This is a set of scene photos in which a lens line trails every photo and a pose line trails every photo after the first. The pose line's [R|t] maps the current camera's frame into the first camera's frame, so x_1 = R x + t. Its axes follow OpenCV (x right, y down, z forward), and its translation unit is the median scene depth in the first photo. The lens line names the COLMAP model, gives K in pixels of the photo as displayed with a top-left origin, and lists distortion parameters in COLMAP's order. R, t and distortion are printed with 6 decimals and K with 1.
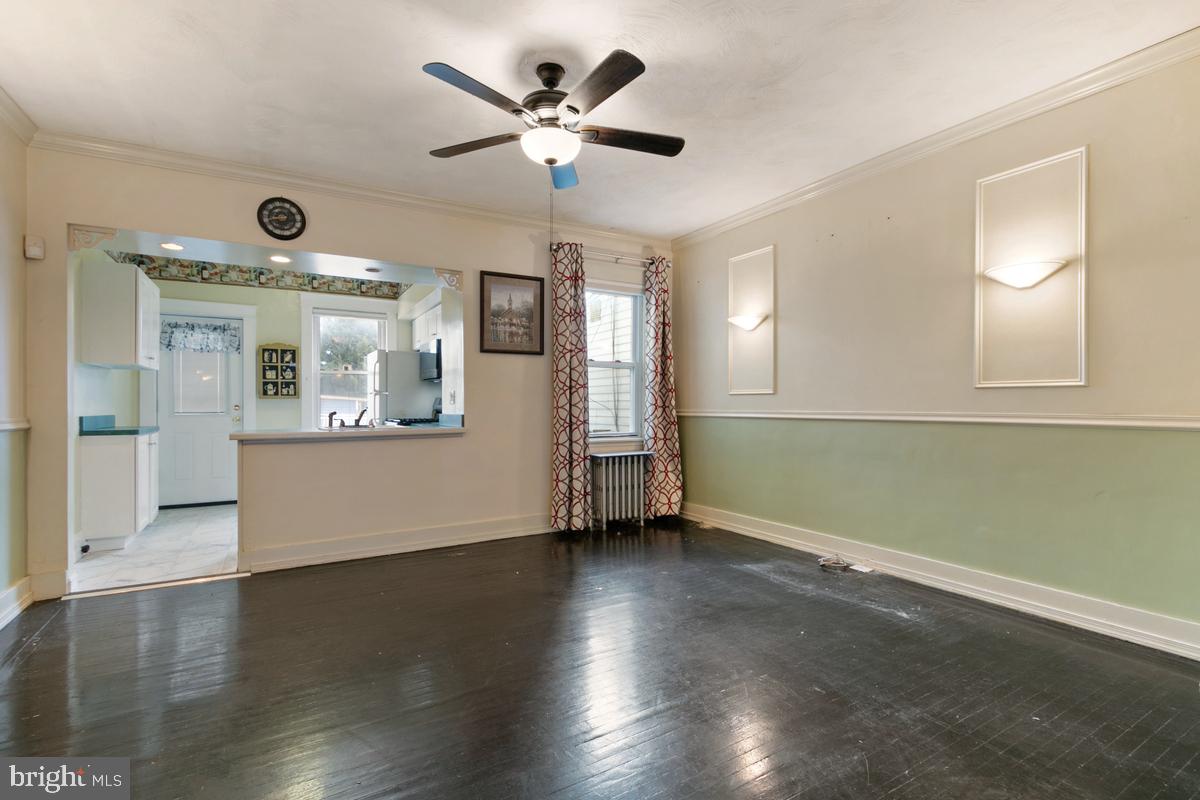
lens RADIAL K [[553.2, 0, 592.6], [0, 553.2, 407.8], [0, 0, 1]] dist [0.010017, -0.001089]
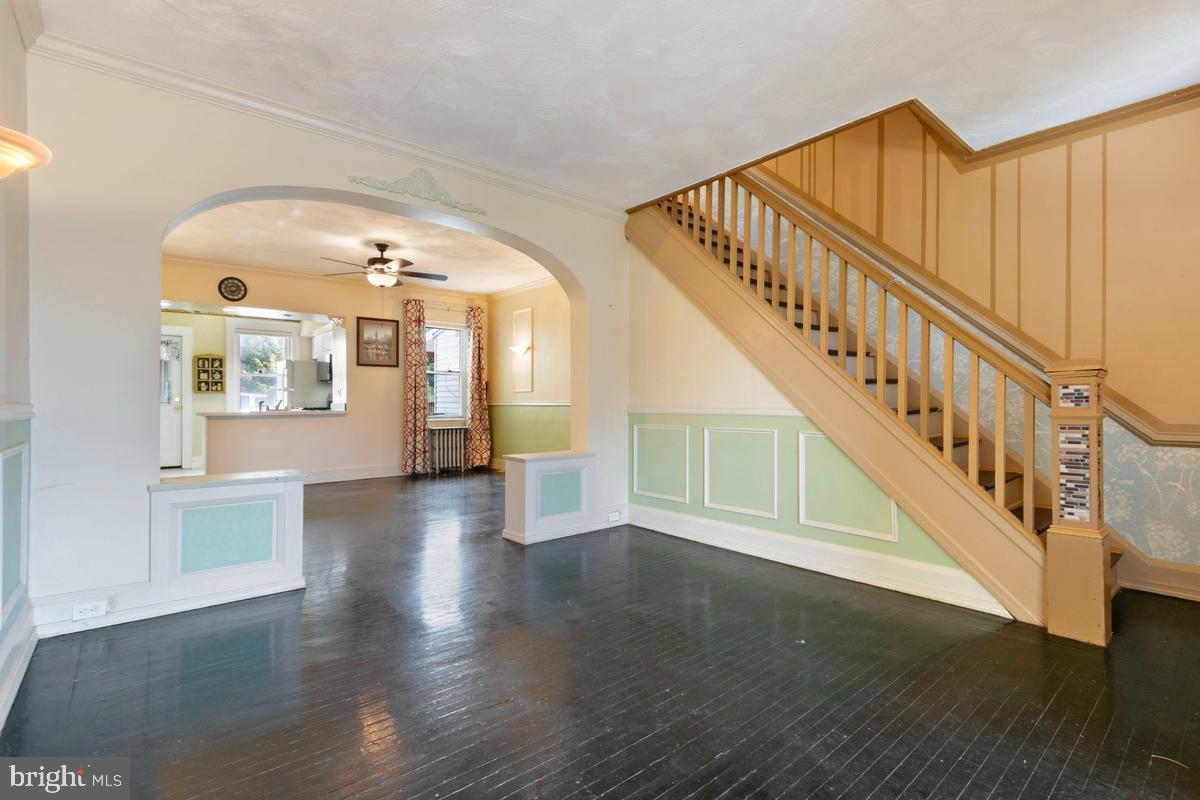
lens RADIAL K [[553.2, 0, 596.1], [0, 553.2, 403.2], [0, 0, 1]] dist [0.010017, -0.001089]
pose [[0.986351, 0.001558, 0.164652, 0.201084], [-0.001044, 0.999994, -0.003205, 0.014574], [-0.164656, 0.002990, 0.986347, -0.657890]]
